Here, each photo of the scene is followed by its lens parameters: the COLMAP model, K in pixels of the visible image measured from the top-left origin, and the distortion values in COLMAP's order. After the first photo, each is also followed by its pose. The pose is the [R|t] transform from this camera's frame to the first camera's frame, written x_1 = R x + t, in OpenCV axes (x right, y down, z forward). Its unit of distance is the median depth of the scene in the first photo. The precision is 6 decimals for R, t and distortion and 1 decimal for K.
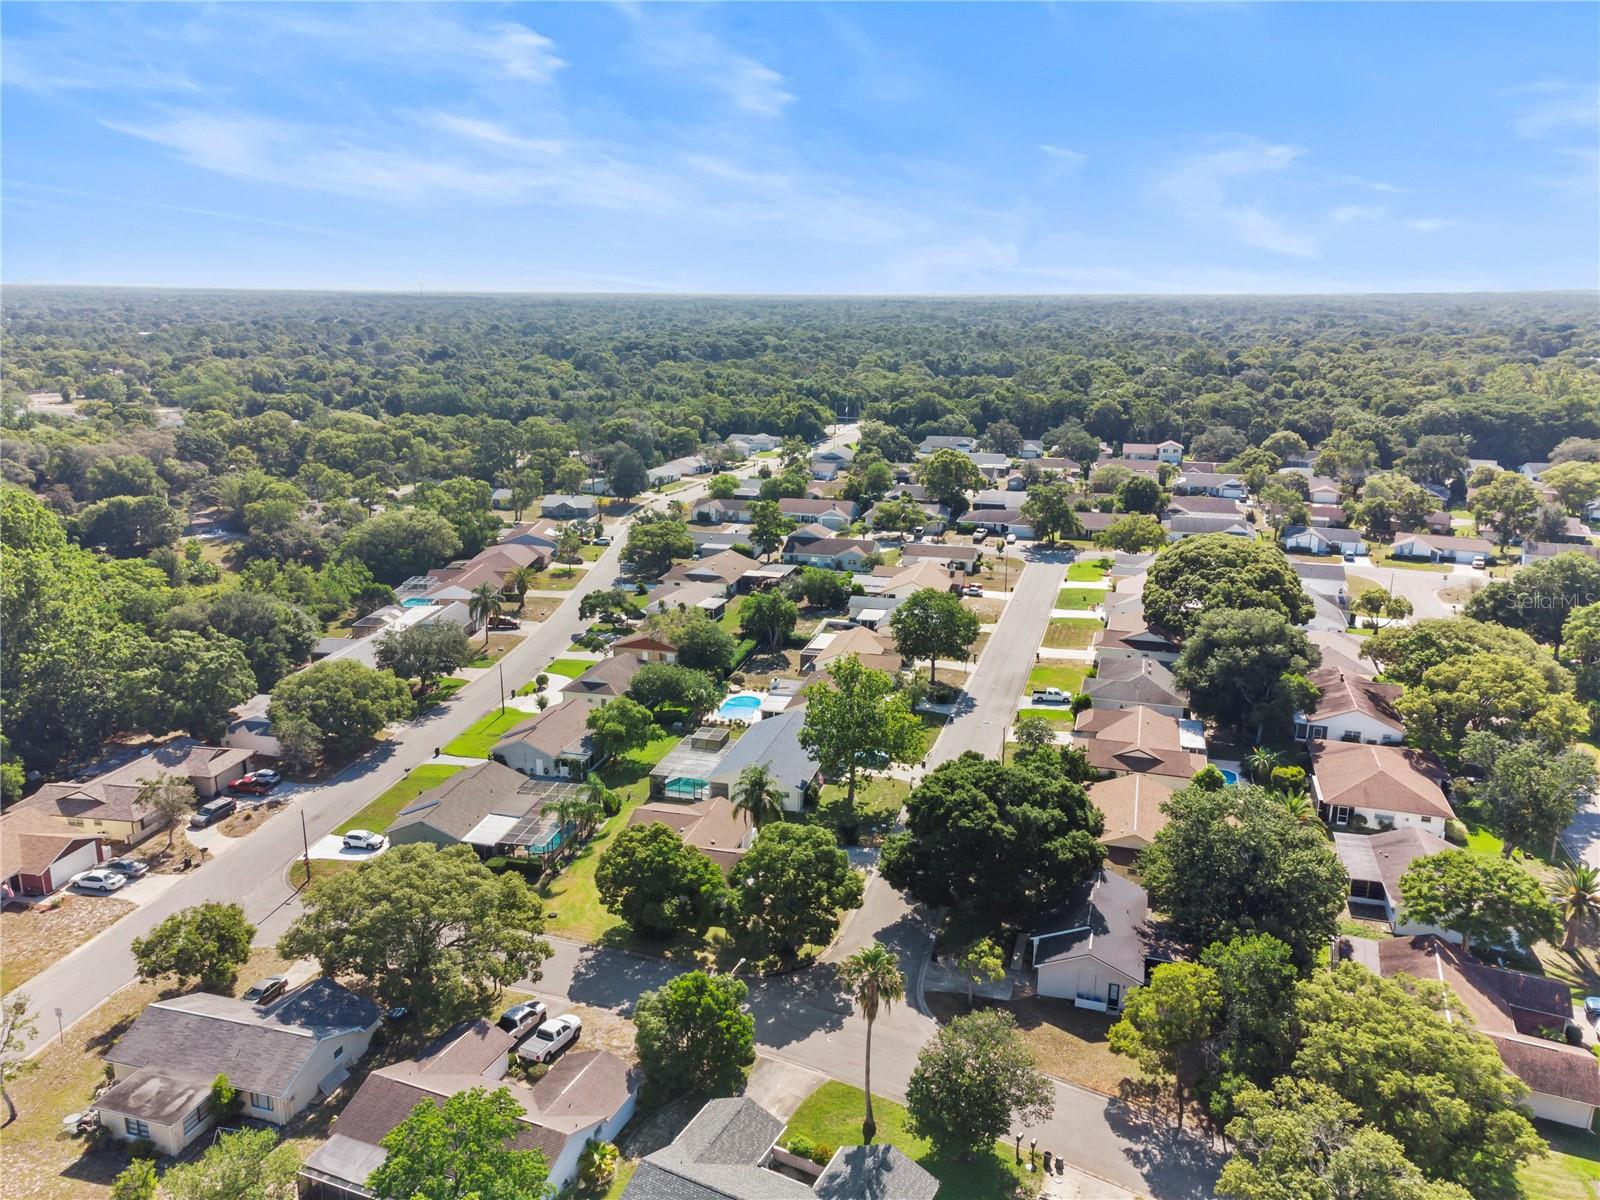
lens RADIAL K [[1116.0, 0, 800.2], [0, 1116.0, 588.6], [0, 0, 1]] dist [0.056033, 0.000591]
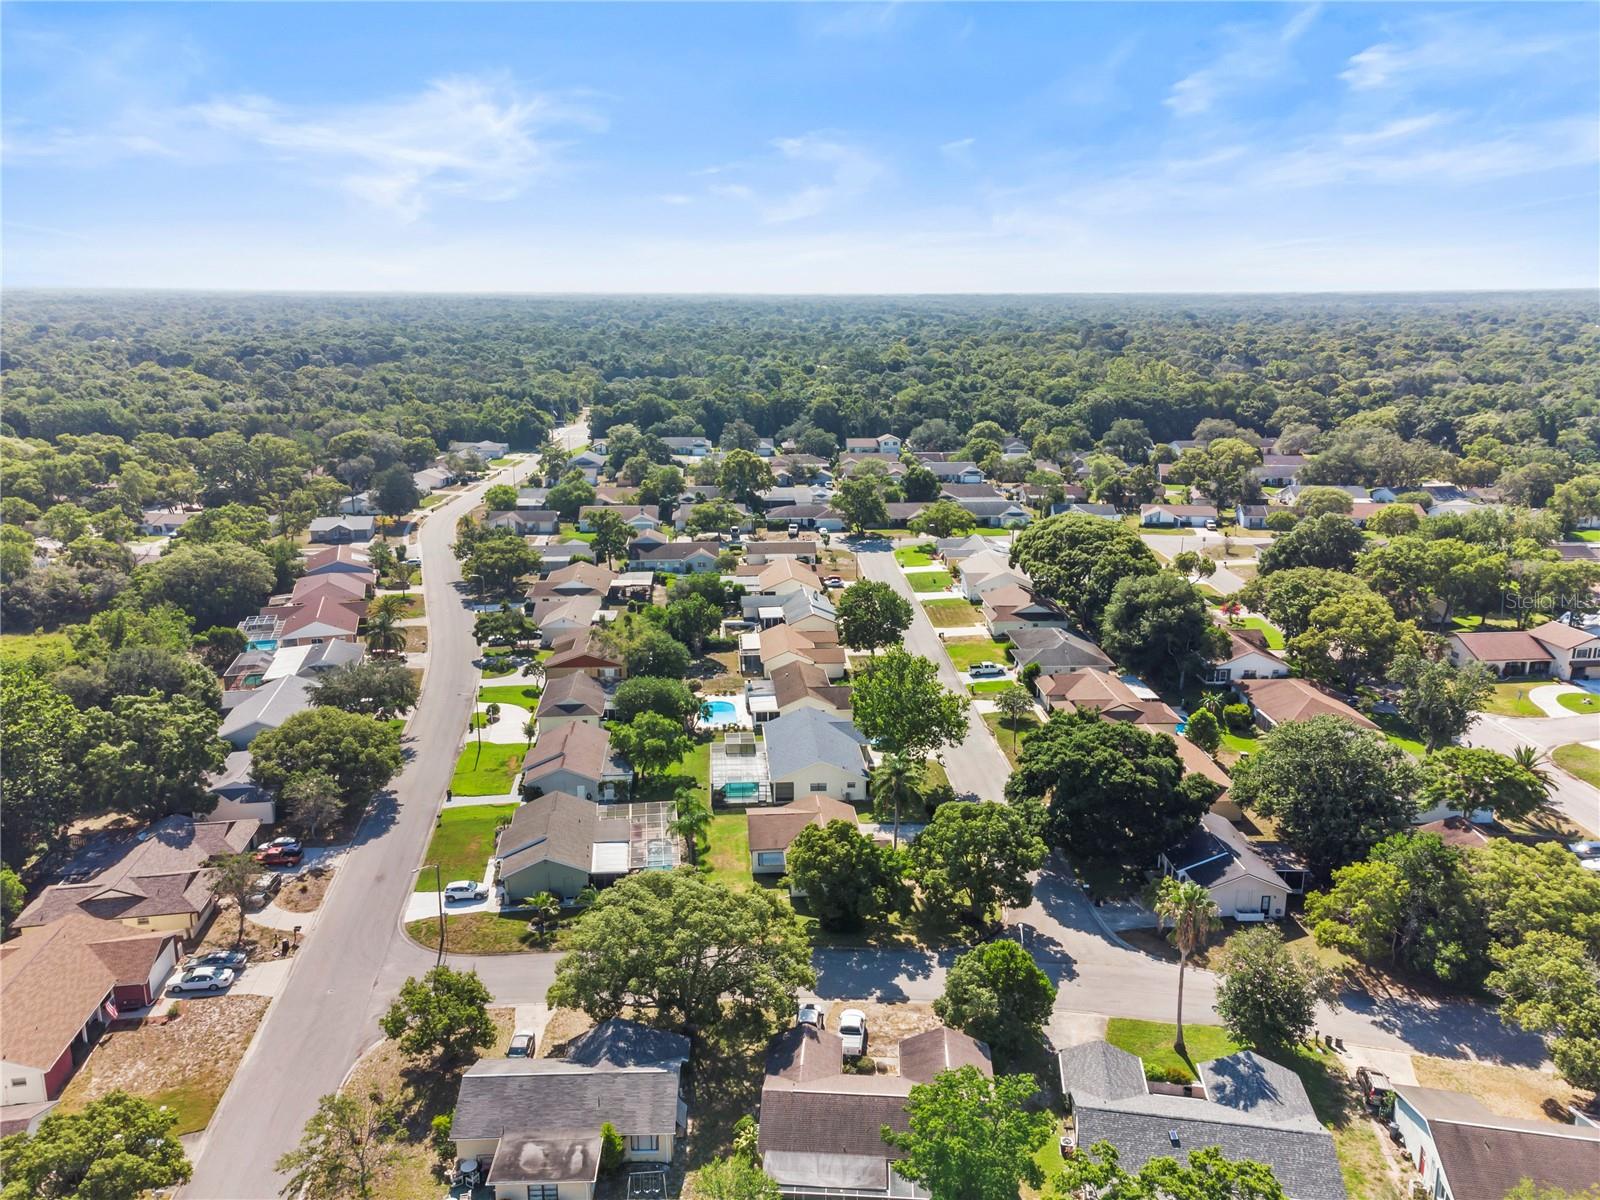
lens RADIAL K [[1116.0, 0, 801.6], [0, 1116.0, 607.0], [0, 0, 1]] dist [0.056033, 0.000591]
pose [[0.948977, -0.087236, 0.303038, -0.260285], [0.082565, 0.996186, 0.028216, -0.009747], [-0.304344, -0.001756, 0.952561, 0.019055]]
